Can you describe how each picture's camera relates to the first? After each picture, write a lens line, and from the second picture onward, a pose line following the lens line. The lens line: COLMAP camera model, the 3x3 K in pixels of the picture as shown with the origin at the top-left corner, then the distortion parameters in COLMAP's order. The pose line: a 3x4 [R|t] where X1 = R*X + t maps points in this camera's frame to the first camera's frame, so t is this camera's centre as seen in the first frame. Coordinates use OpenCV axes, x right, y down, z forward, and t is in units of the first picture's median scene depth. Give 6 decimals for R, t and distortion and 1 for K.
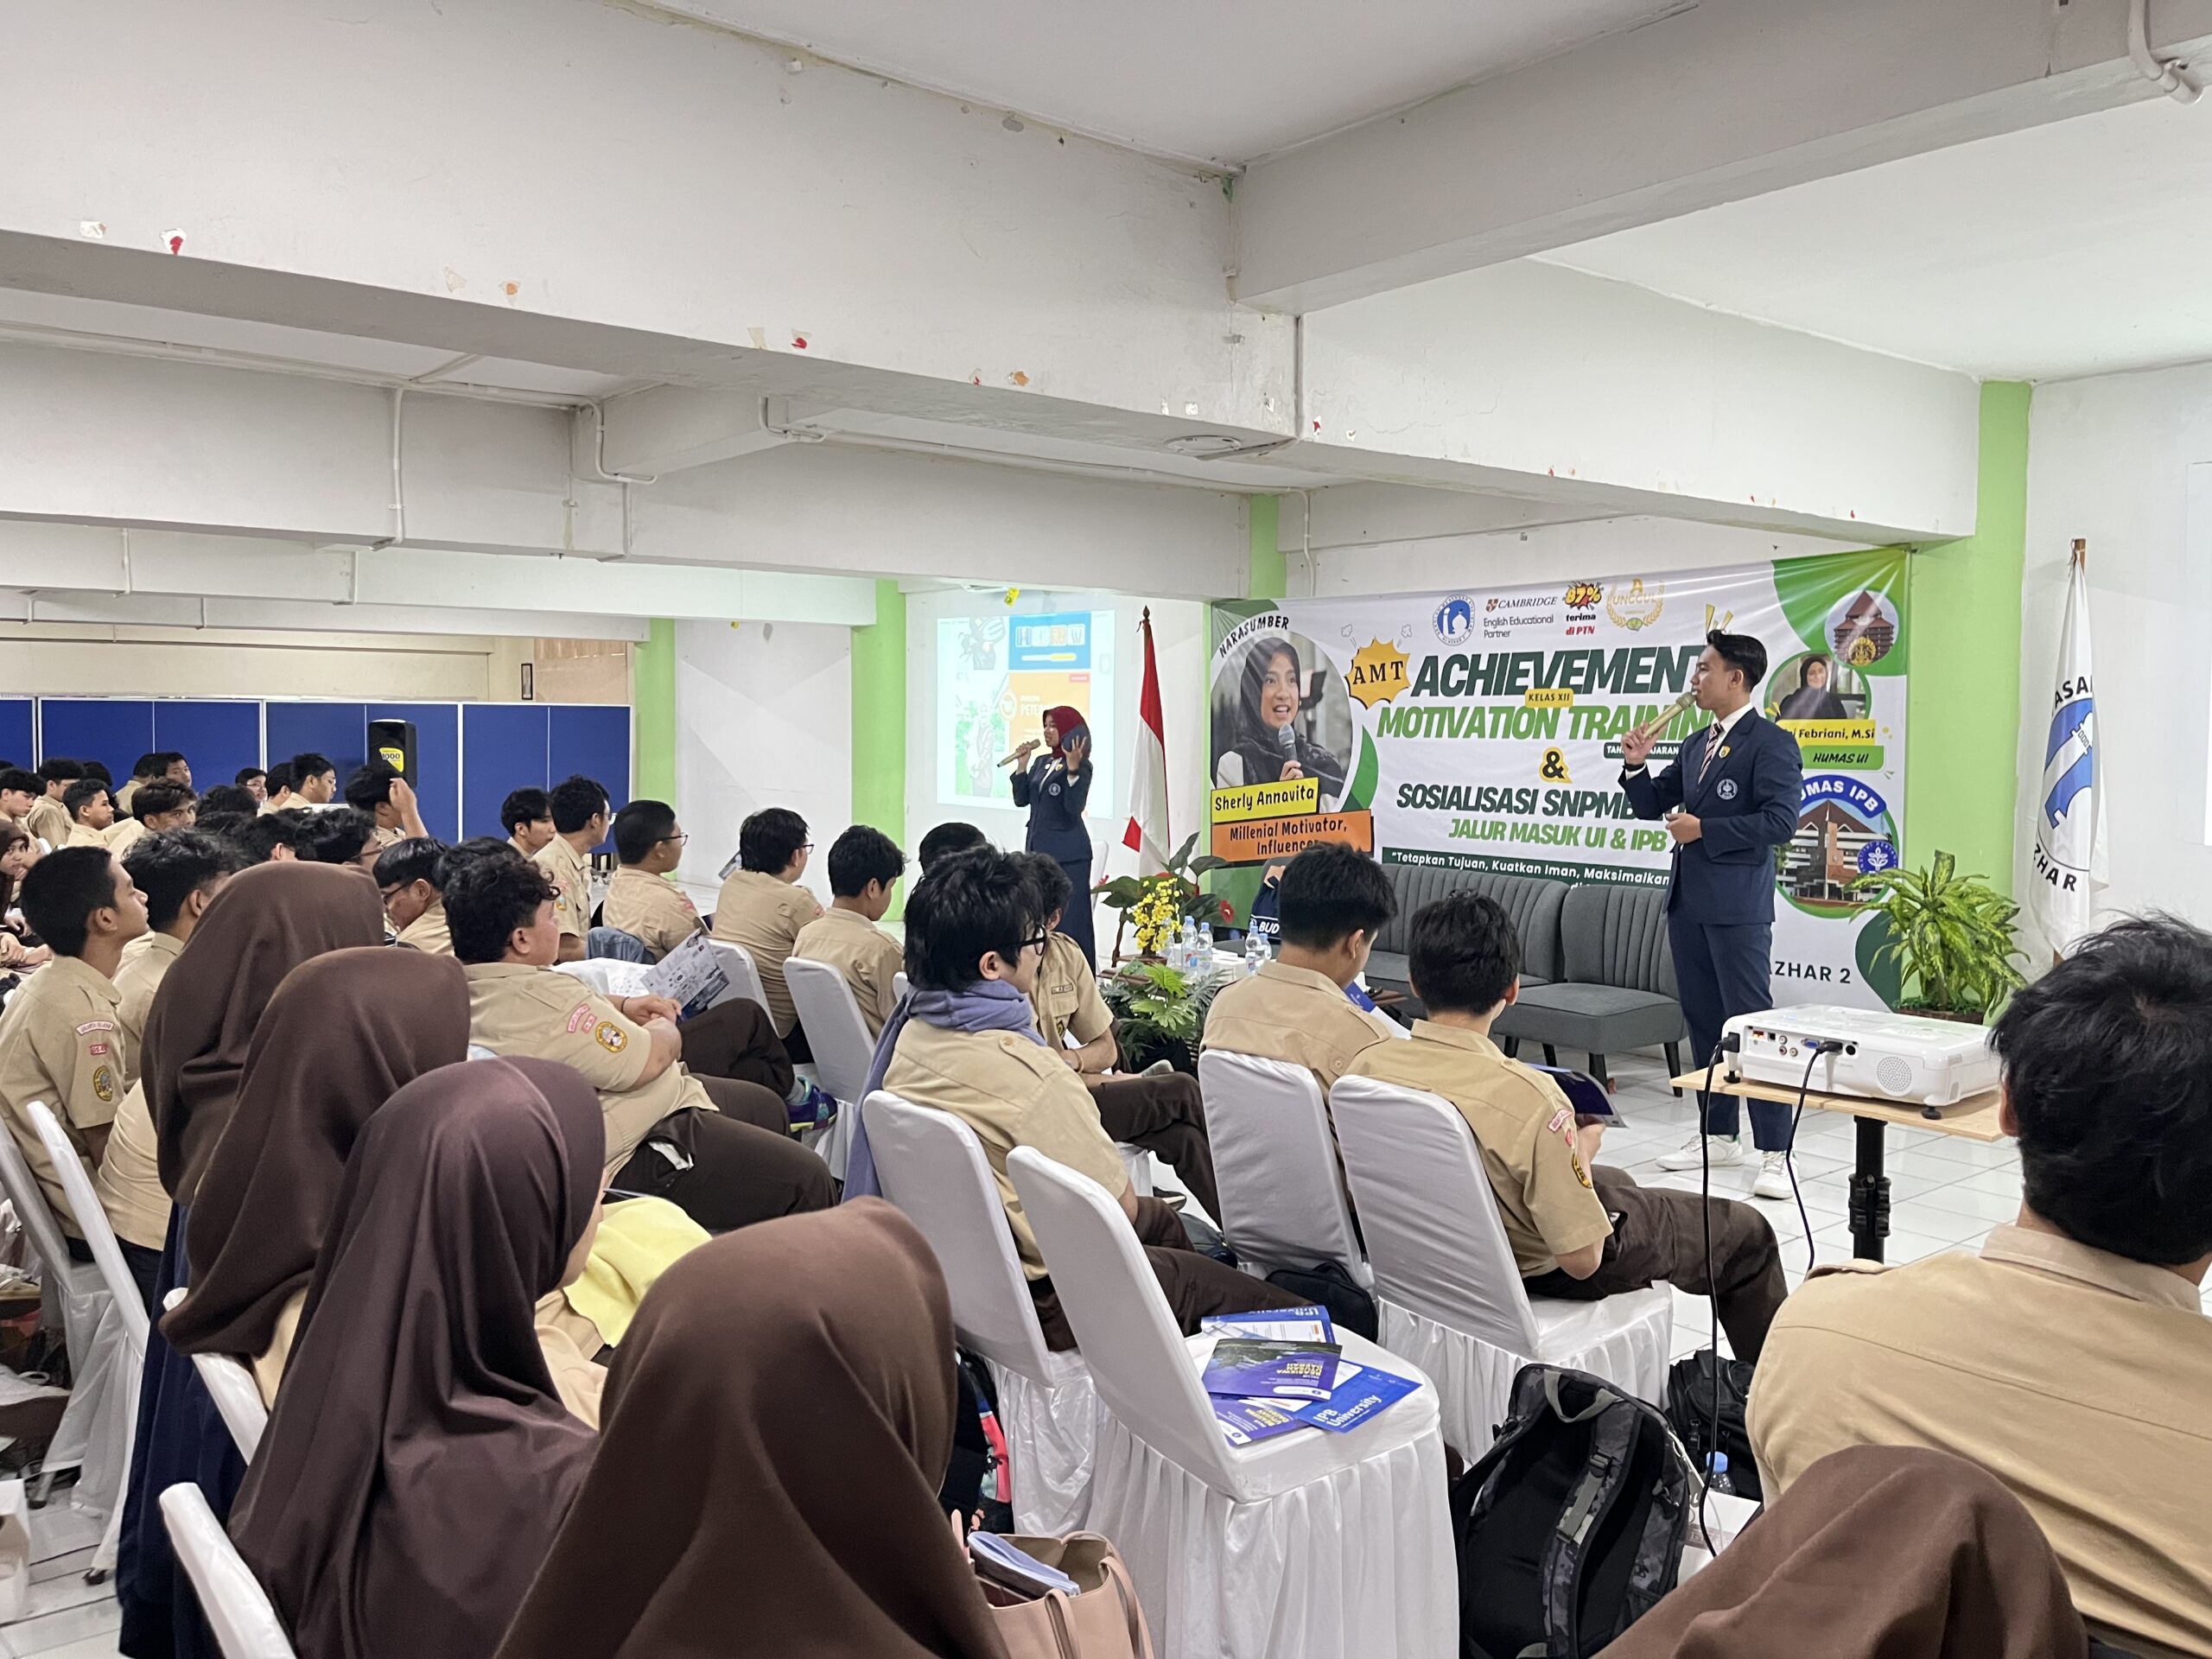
lens RADIAL K [[1659.5, 0, 1086.5], [0, 1659.5, 819.4], [0, 0, 1]] dist [0.032833, -0.034135]
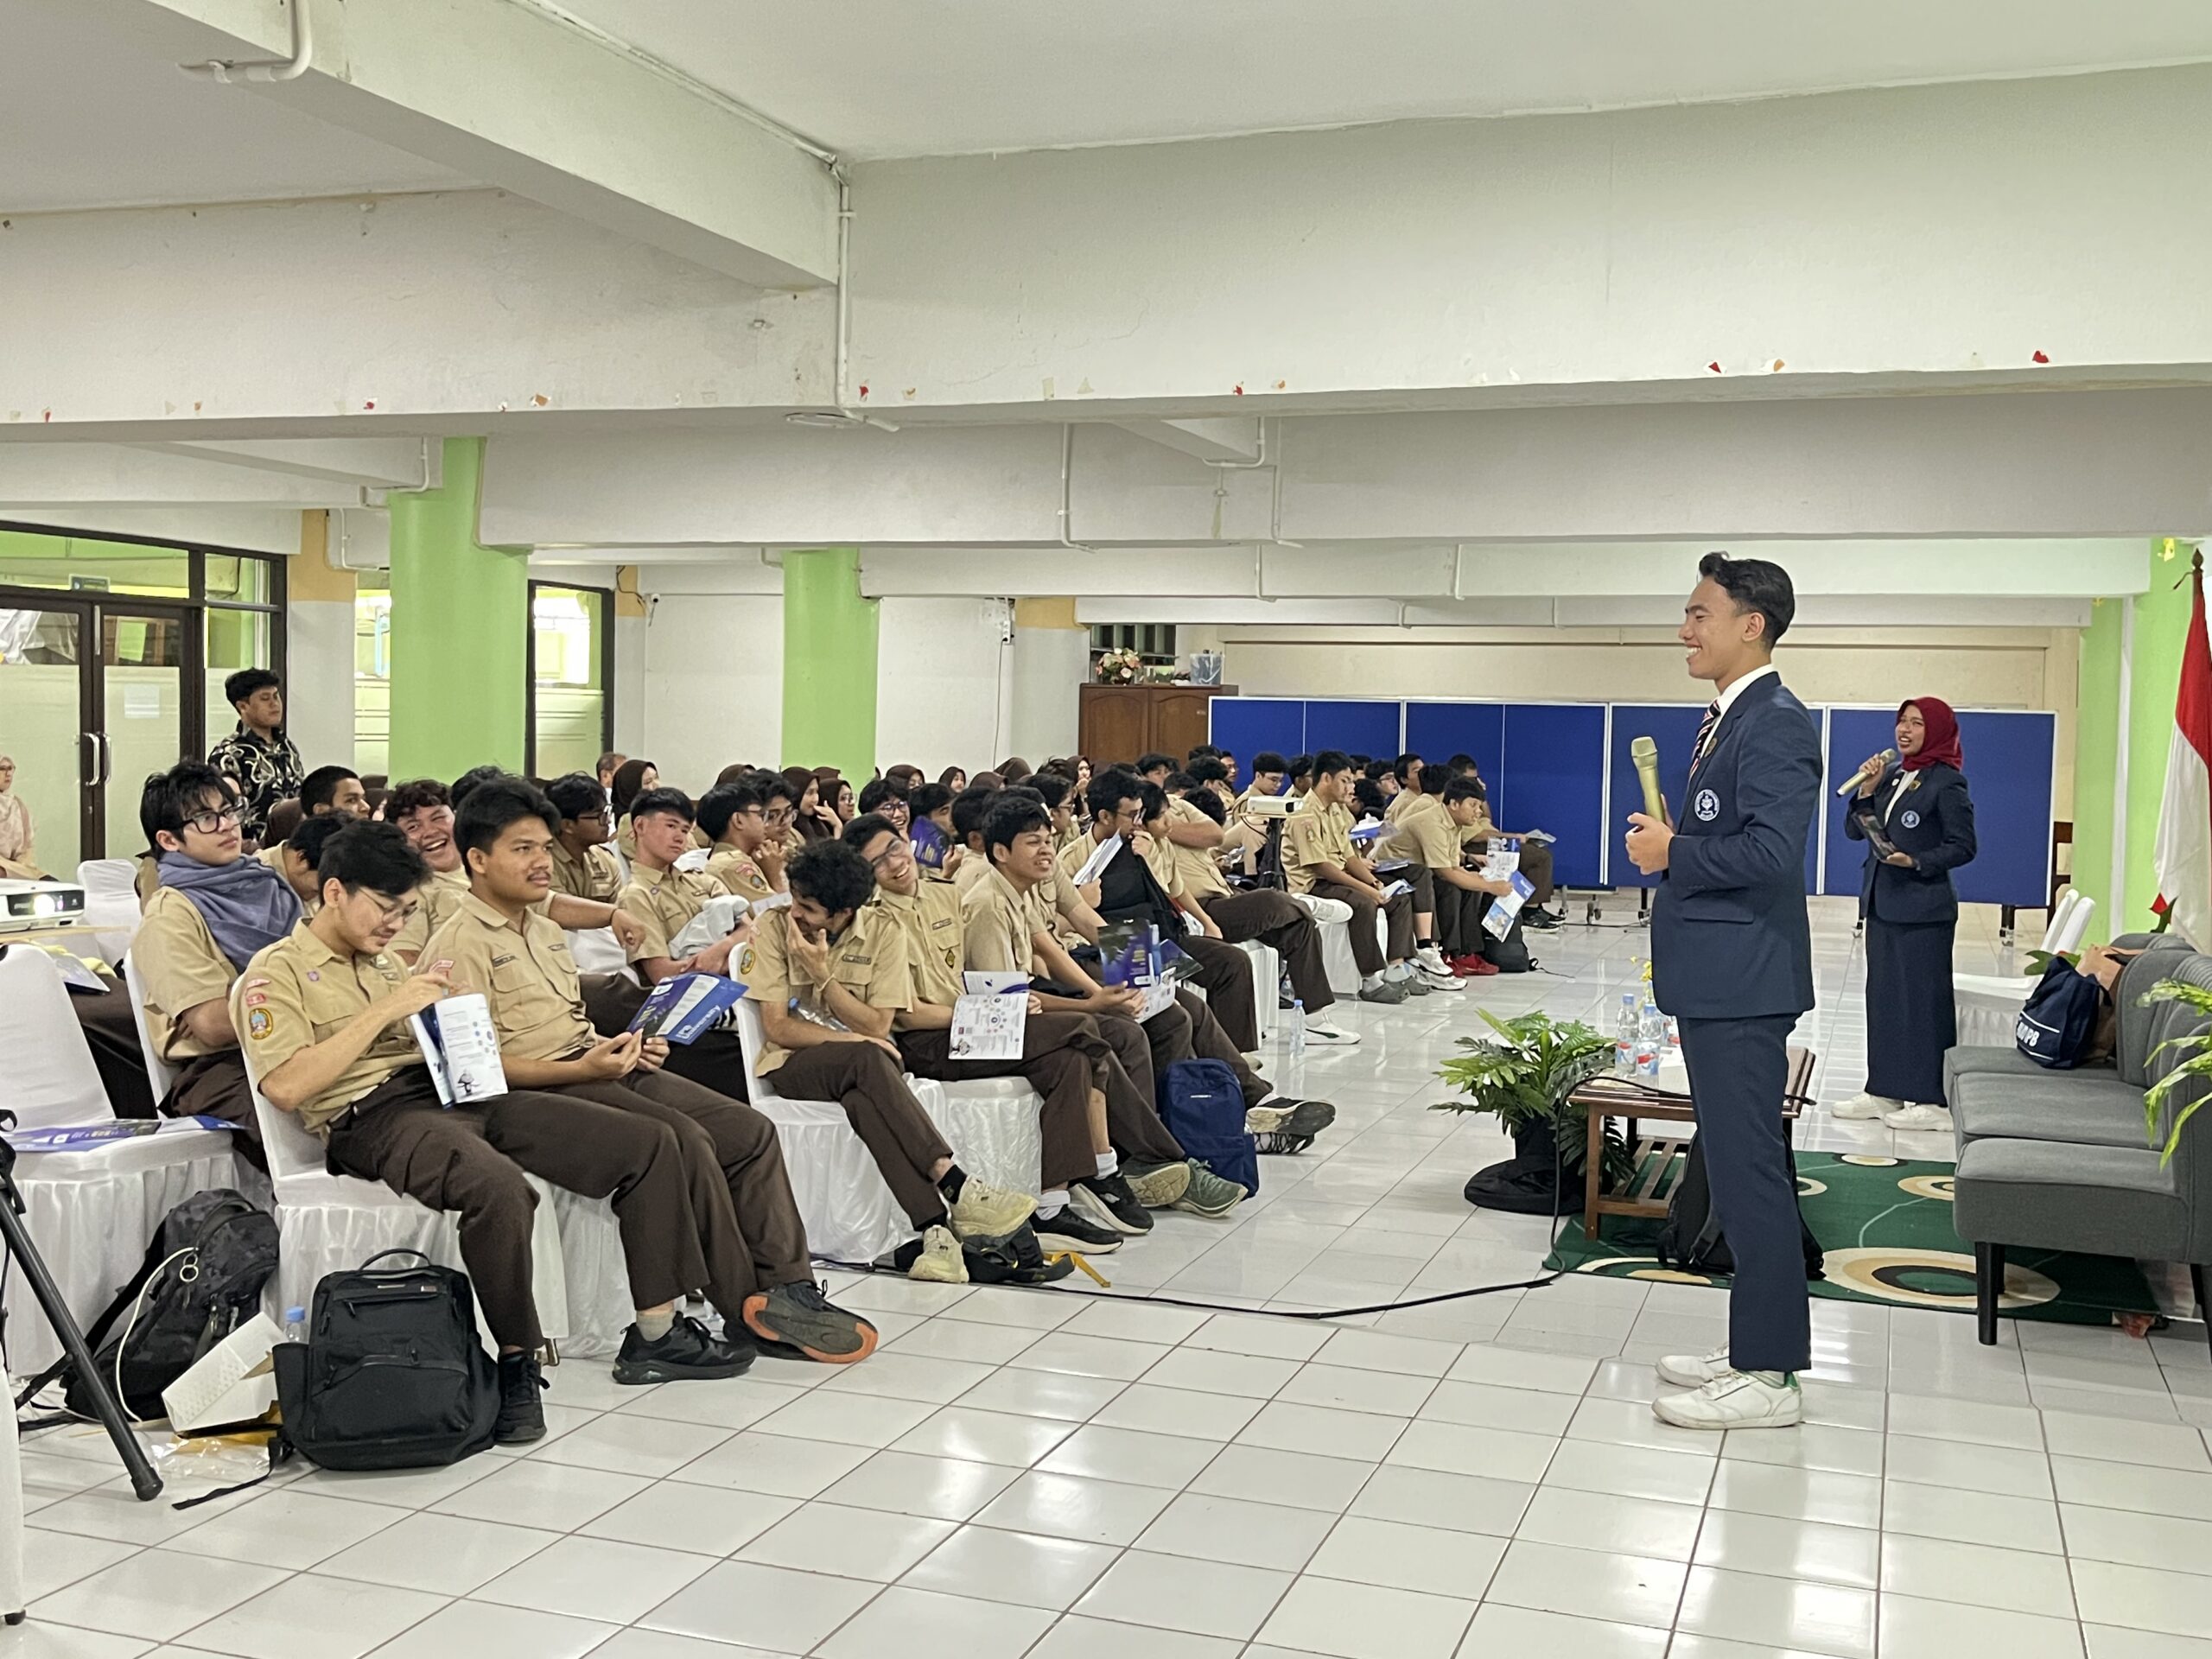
lens RADIAL K [[2177.6, 0, 1110.0], [0, 2177.6, 809.1], [0, 0, 1]] dist [-0.000141, 0.000000]
pose [[0.570216, 0.033724, -0.820802, 0.721103], [-0.060750, 0.998152, -0.001193, 0.004141], [0.819246, 0.050544, 0.571211, 0.214473]]
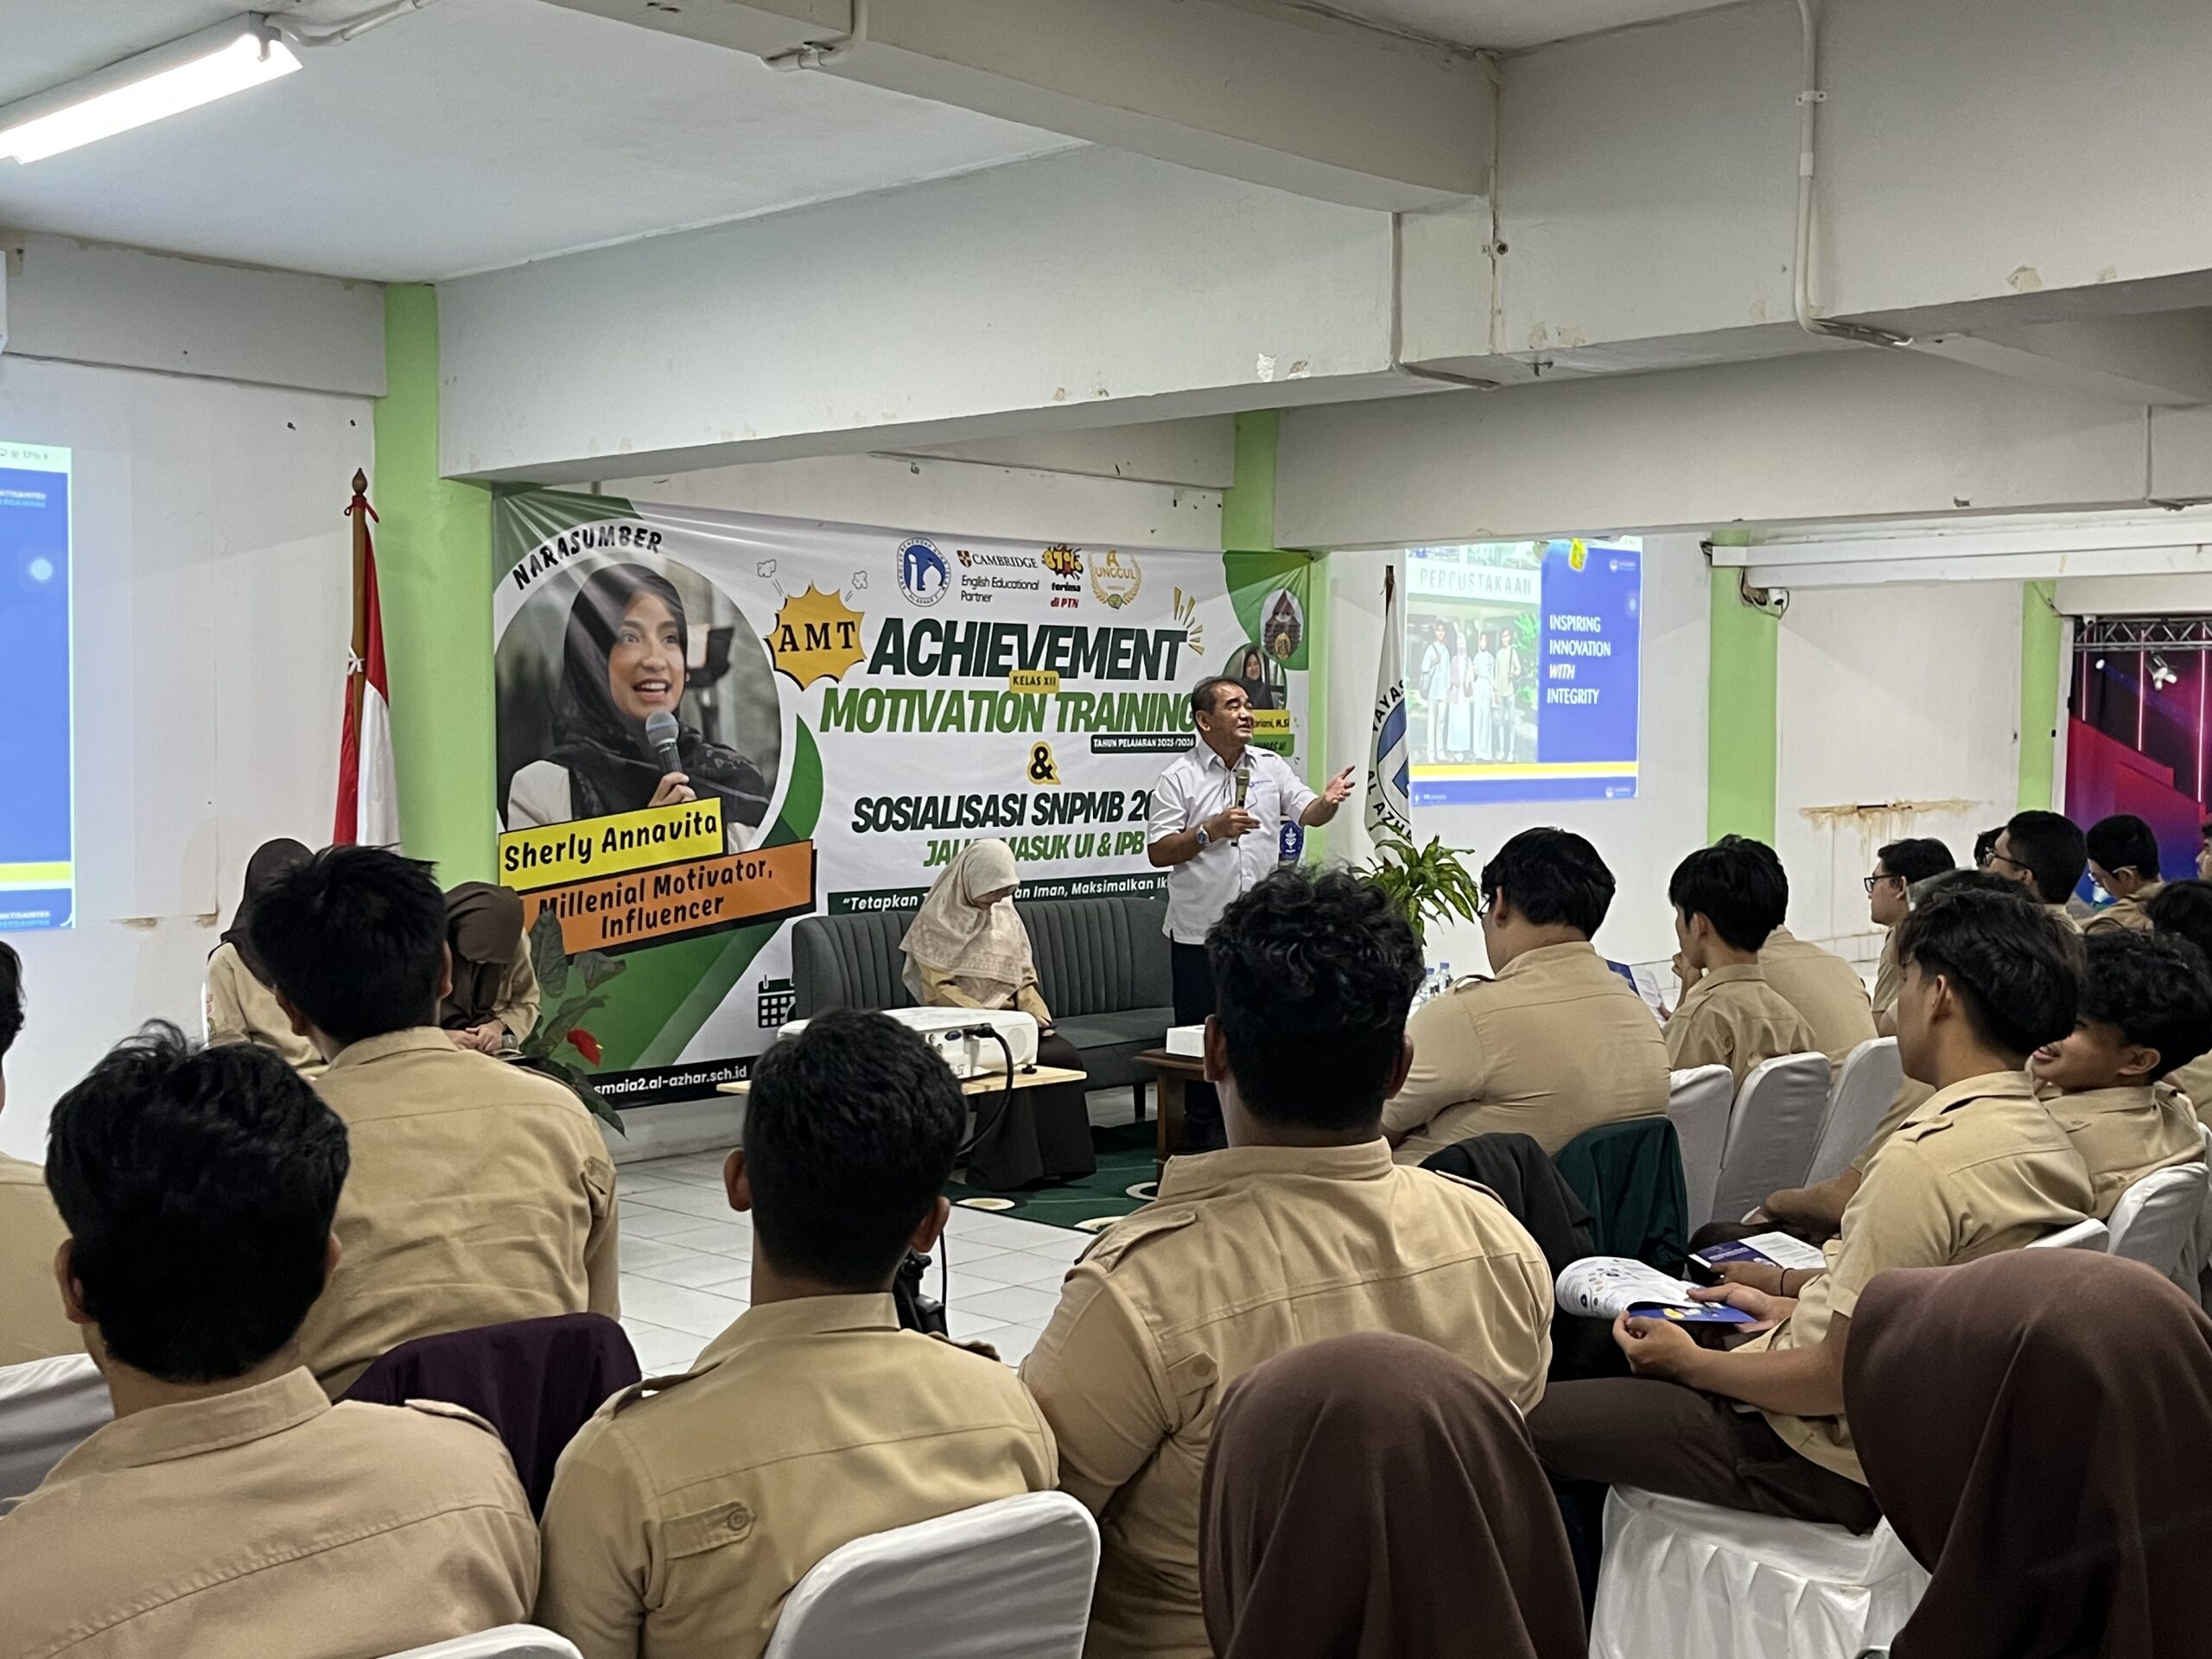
lens RADIAL K [[2465.4, 0, 1111.4], [0, 2465.4, 861.8], [0, 0, 1]] dist [0.015348, 0.000000]
pose [[-0.151855, -0.060906, 0.986524, -0.974624], [0.052346, 0.996203, 0.069561, -0.070472], [-0.987016, 0.062204, -0.148091, 1.205684]]
